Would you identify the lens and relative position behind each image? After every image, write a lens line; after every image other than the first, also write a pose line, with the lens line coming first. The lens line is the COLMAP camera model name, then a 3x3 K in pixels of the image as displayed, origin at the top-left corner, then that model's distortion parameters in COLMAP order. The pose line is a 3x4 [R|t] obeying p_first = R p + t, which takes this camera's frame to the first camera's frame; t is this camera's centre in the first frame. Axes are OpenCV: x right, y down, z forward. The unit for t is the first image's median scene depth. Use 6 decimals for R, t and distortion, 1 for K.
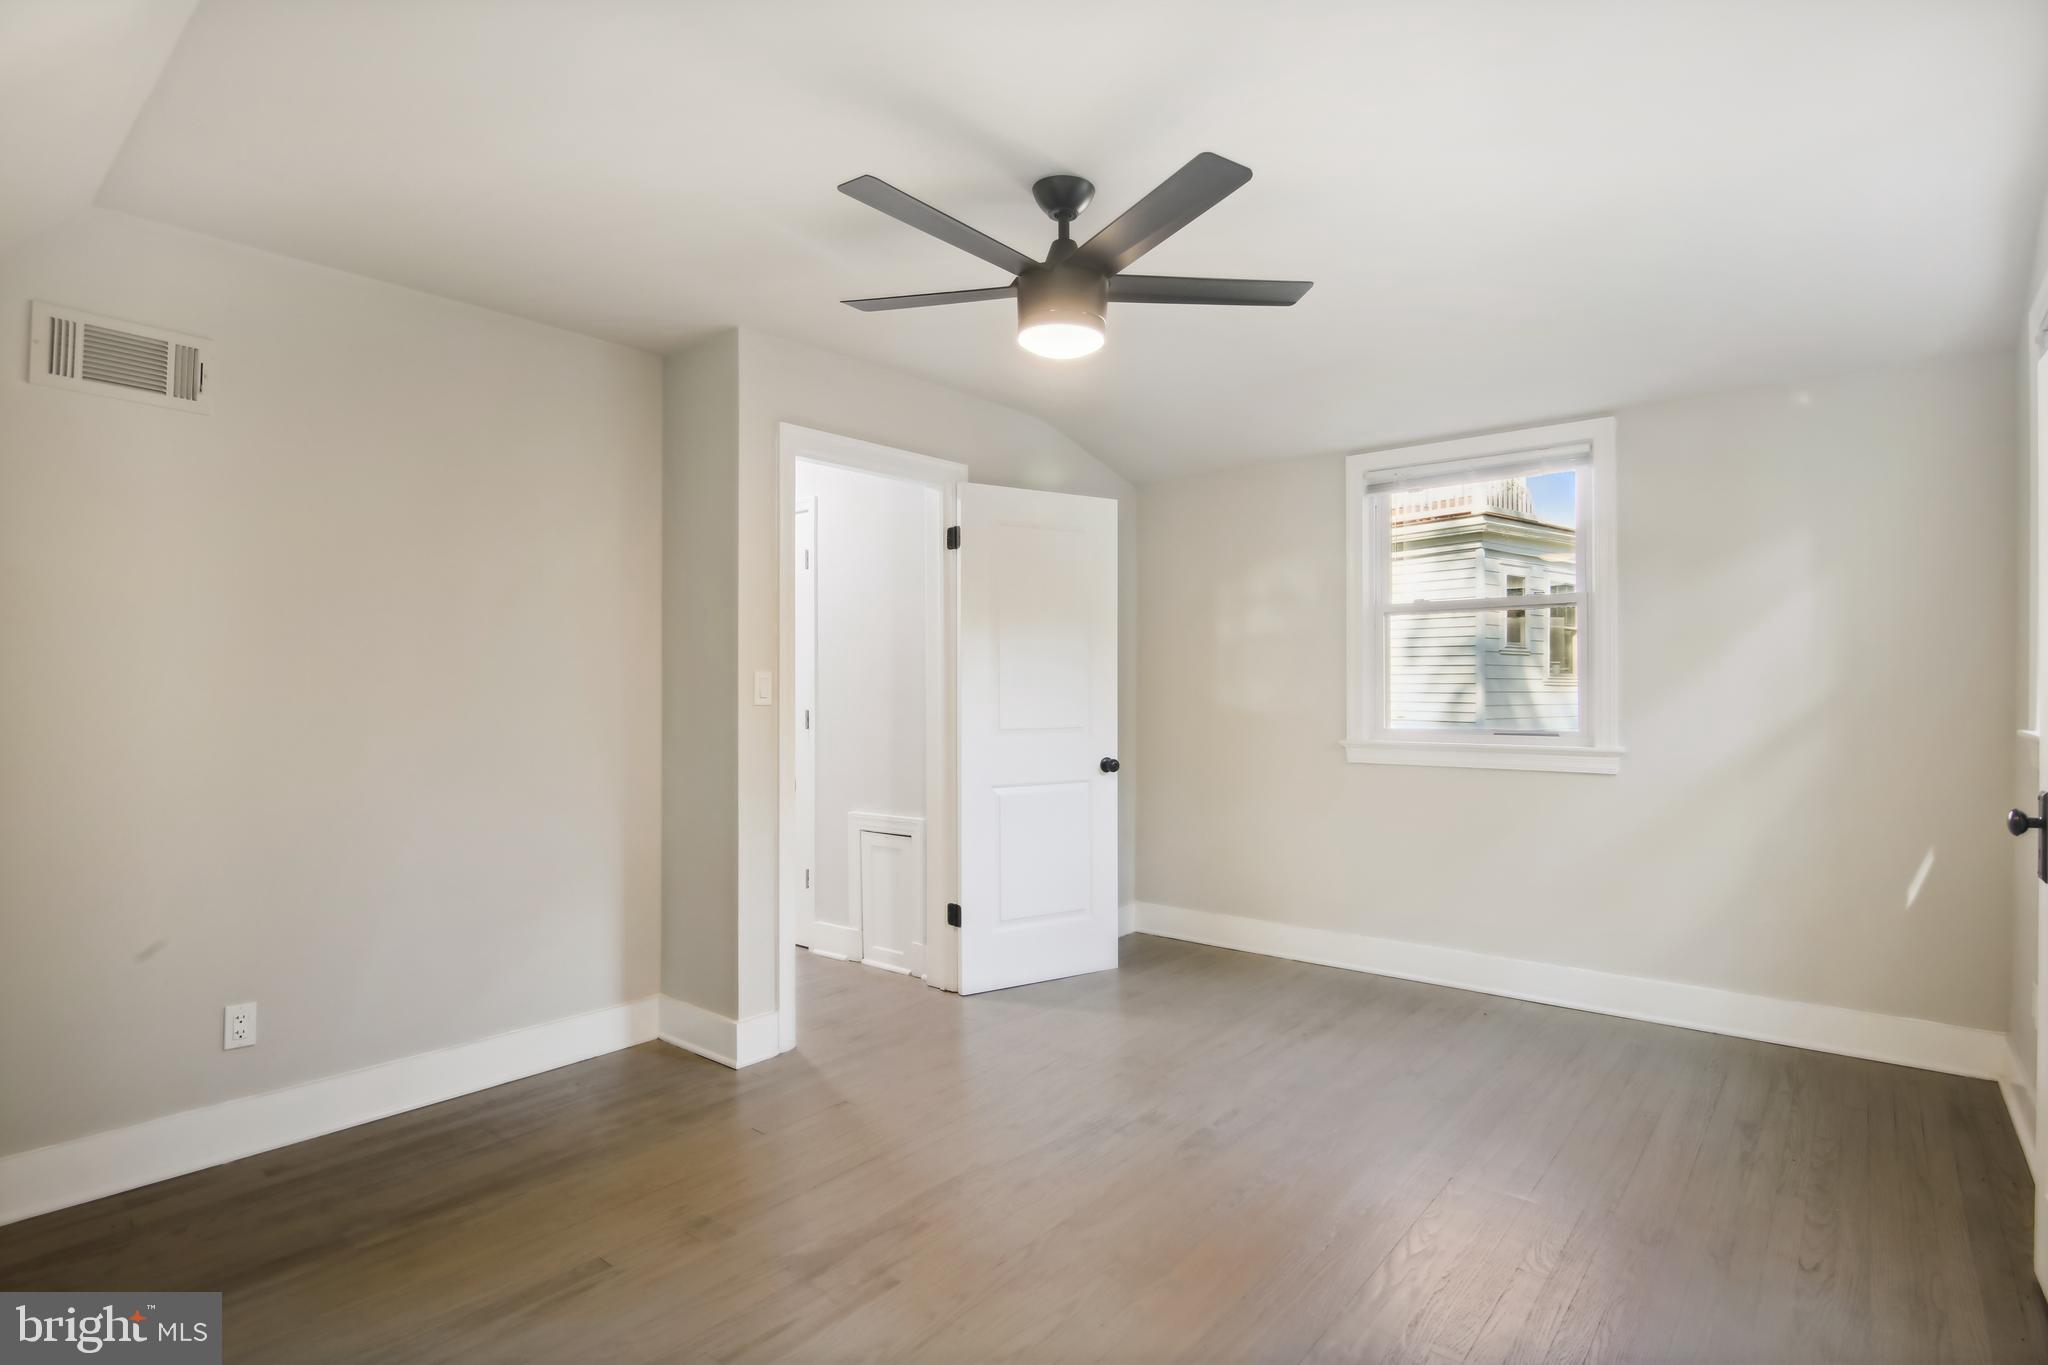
lens RADIAL K [[1019.7, 0, 1028.8], [0, 1019.7, 686.4], [0, 0, 1]] dist [-0.016825, -0.000225]
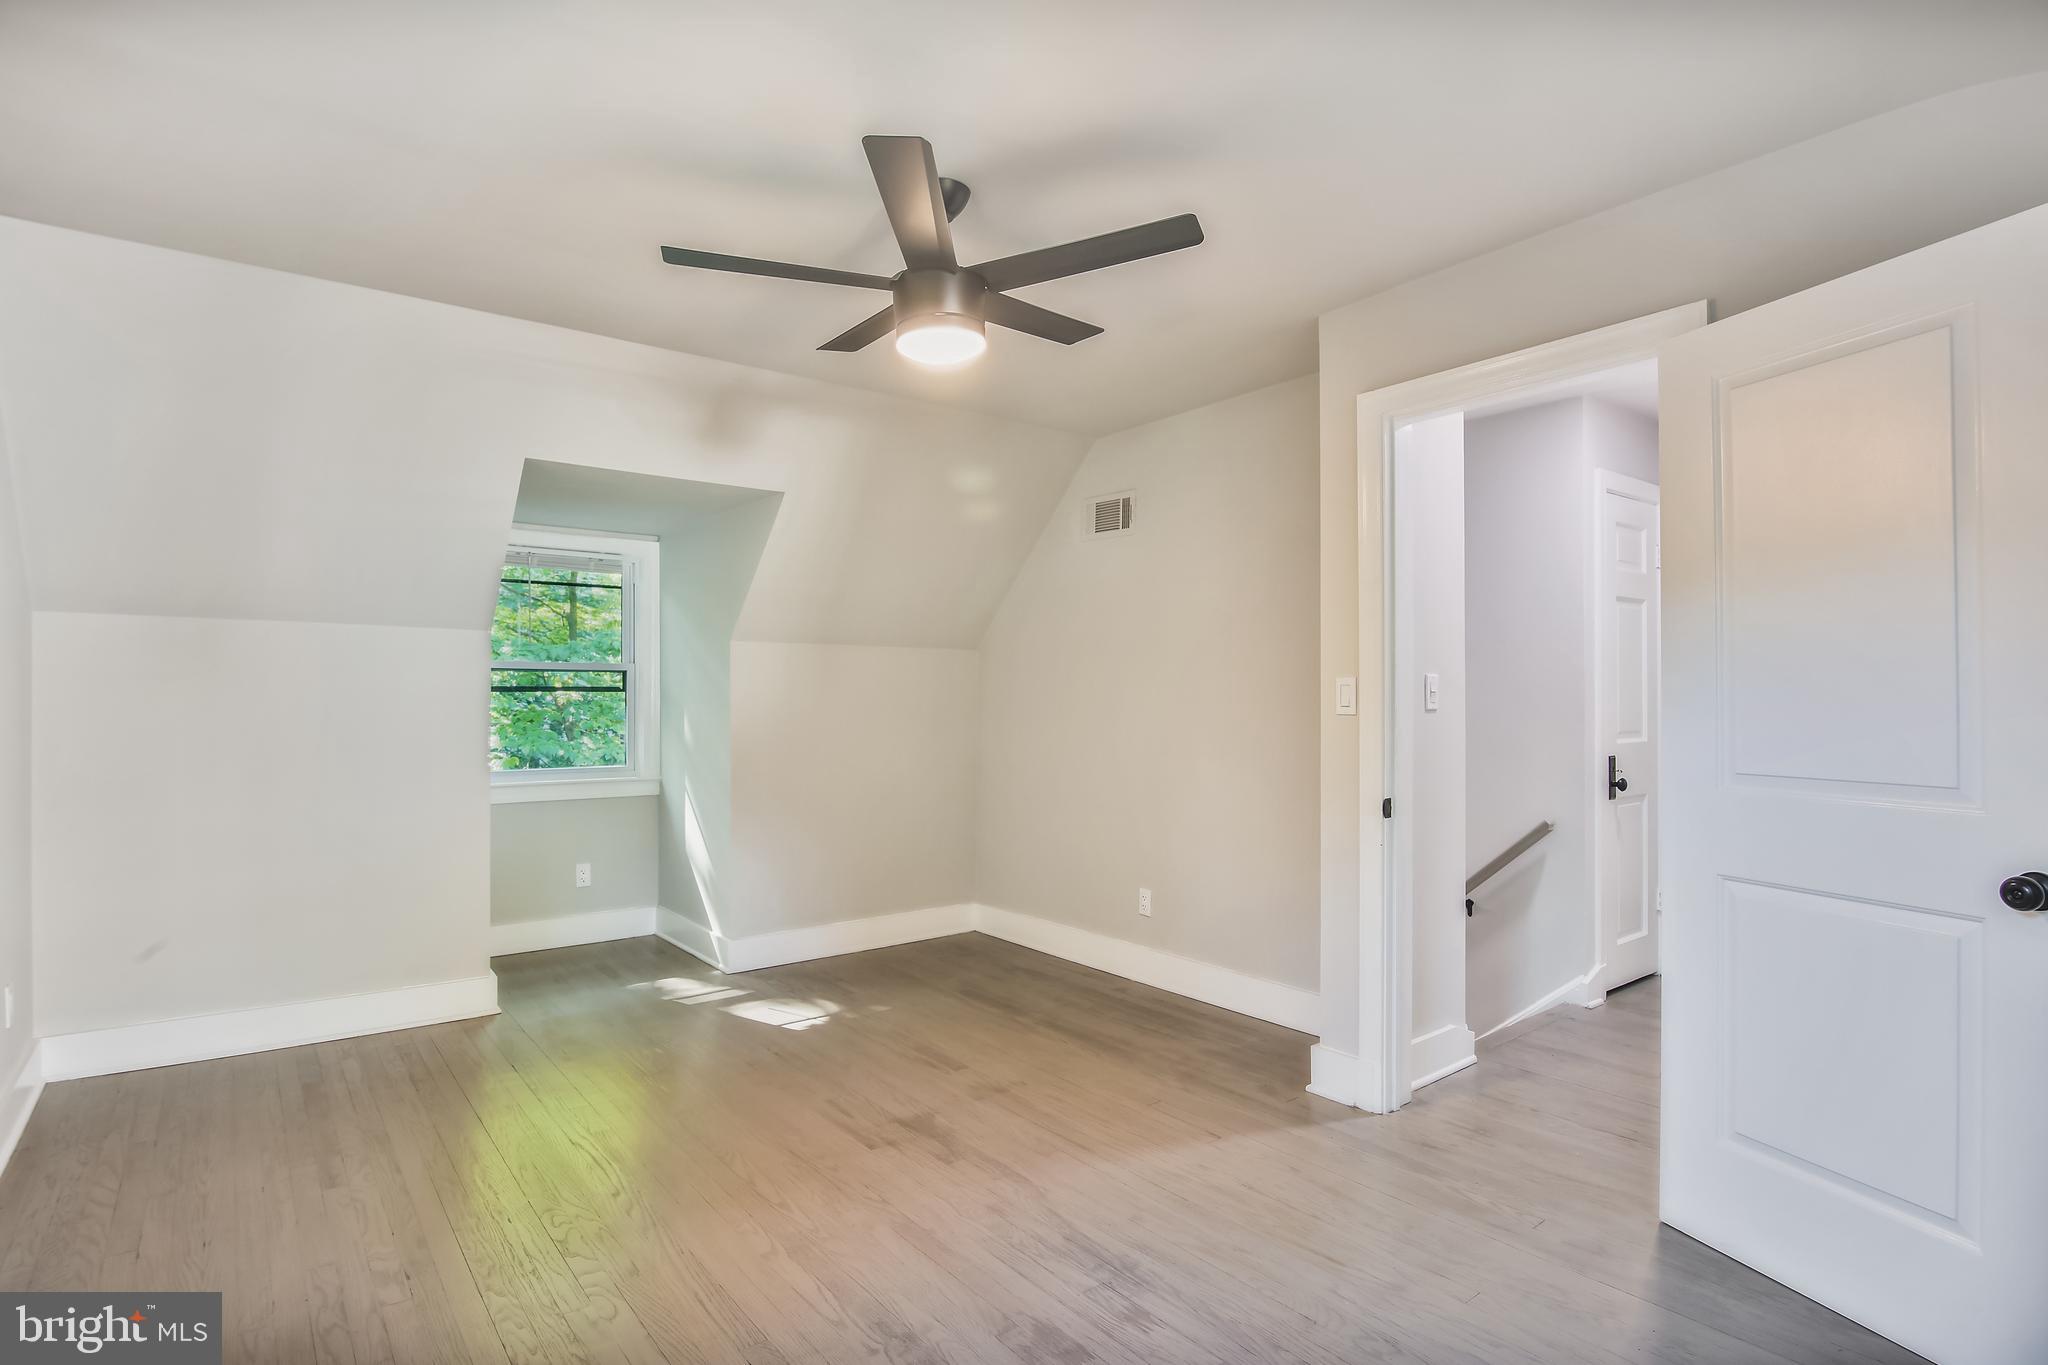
lens RADIAL K [[1019.7, 0, 1005.4], [0, 1019.7, 686.9], [0, 0, 1]] dist [-0.016825, -0.000225]
pose [[-0.227948, -0.005914, -0.973655, 0.690302], [0.009641, 0.999919, -0.008331, -0.001122], [0.973626, -0.011286, -0.227872, 0.906830]]
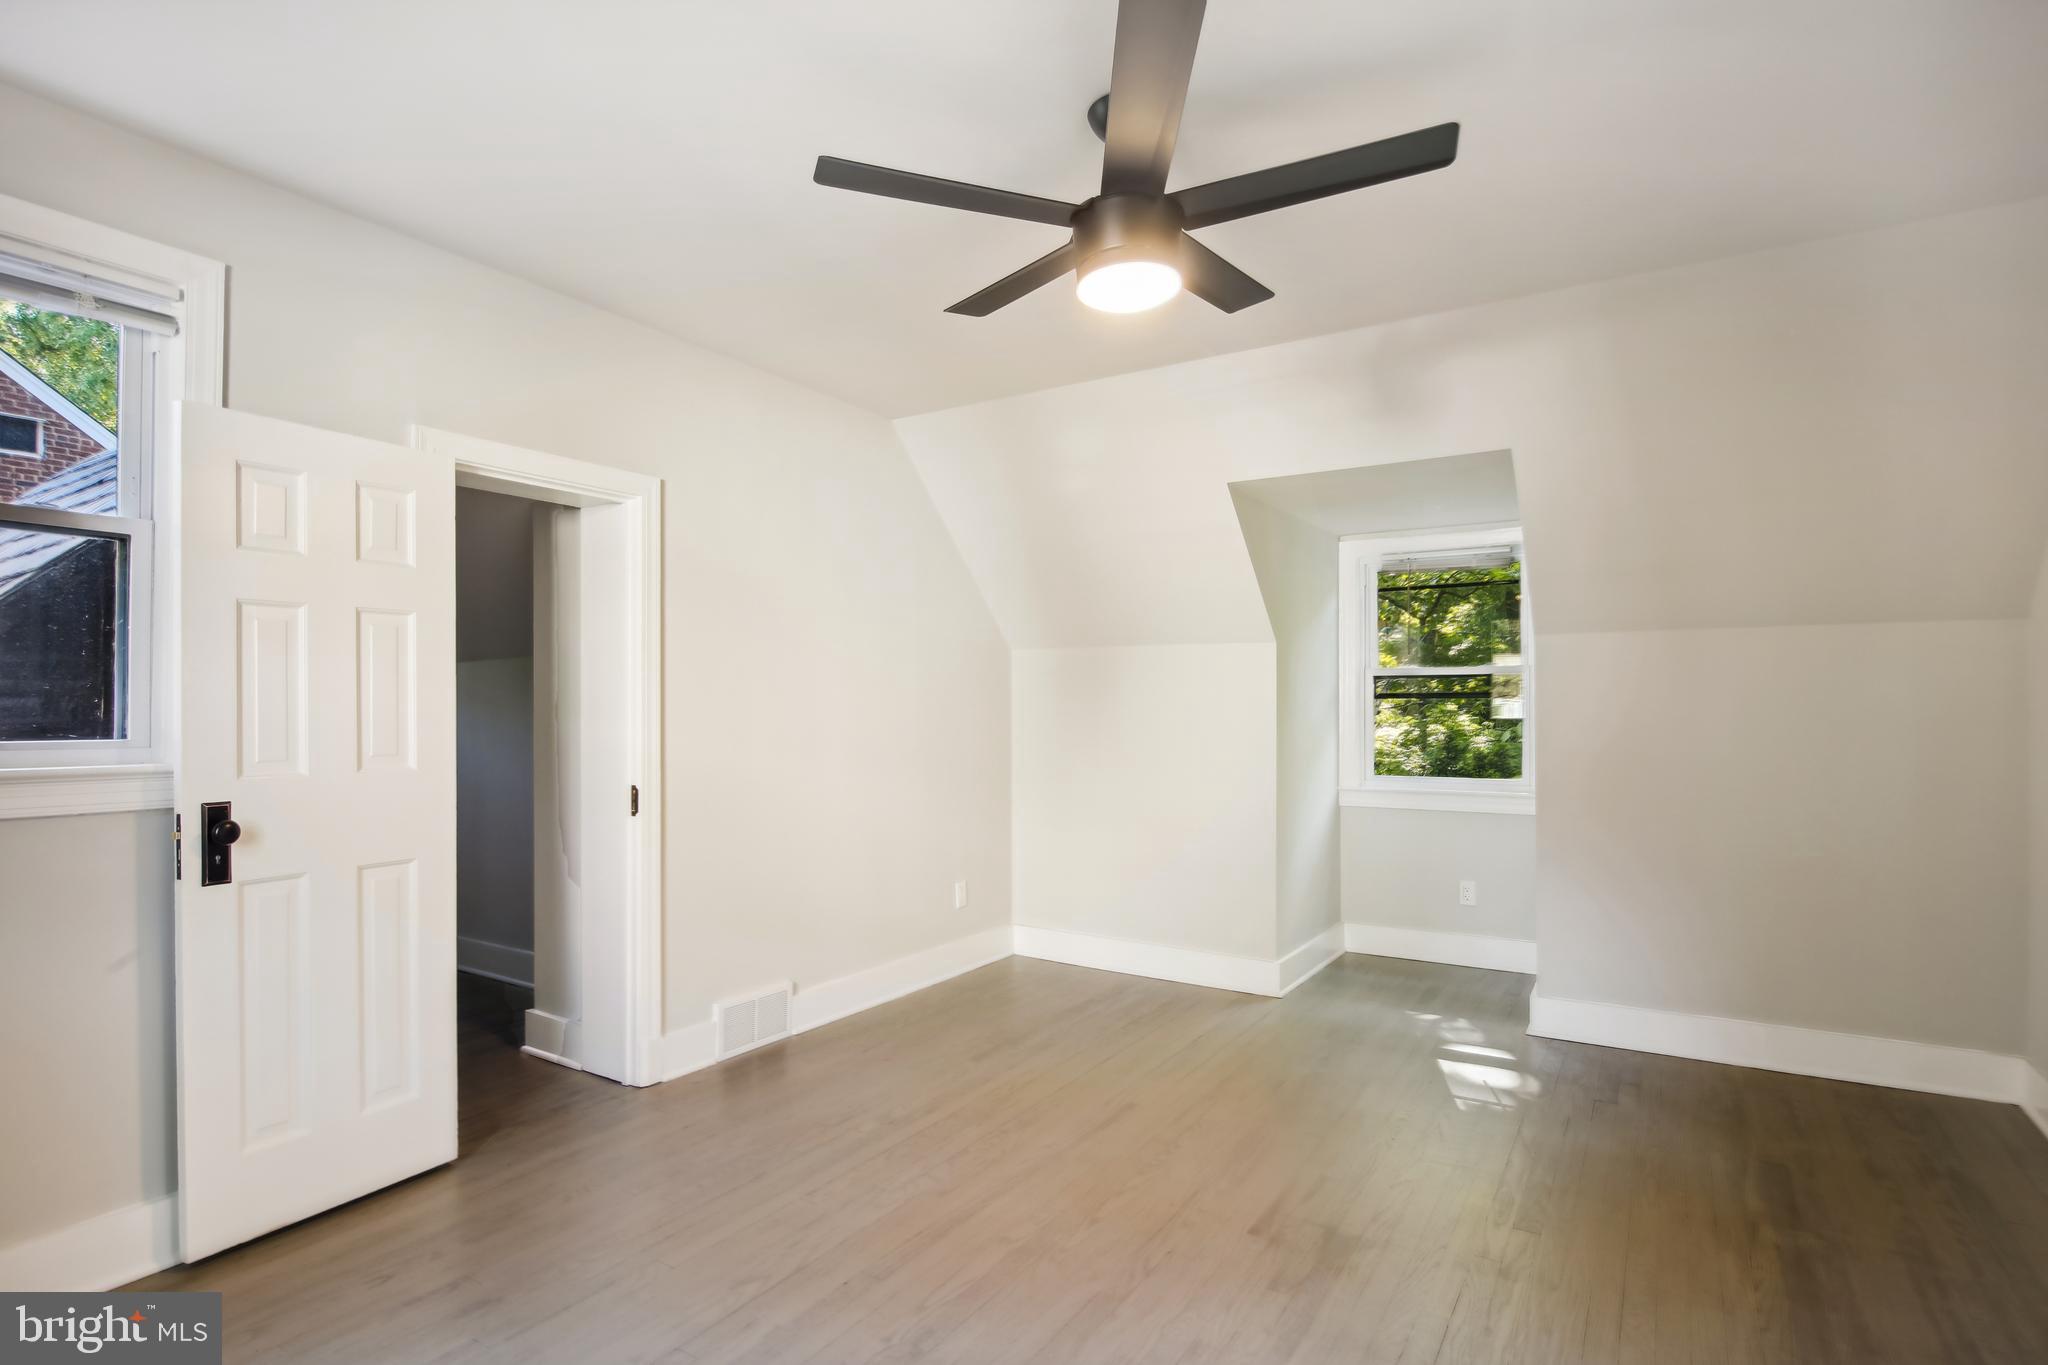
lens RADIAL K [[1019.7, 0, 1007.5], [0, 1019.7, 697.4], [0, 0, 1]] dist [-0.016825, -0.000225]
pose [[-0.992929, 0.004807, -0.118616, 0.164016], [0.006963, 0.999818, -0.017761, 0.007994], [0.118509, -0.018461, -0.992781, 1.283855]]
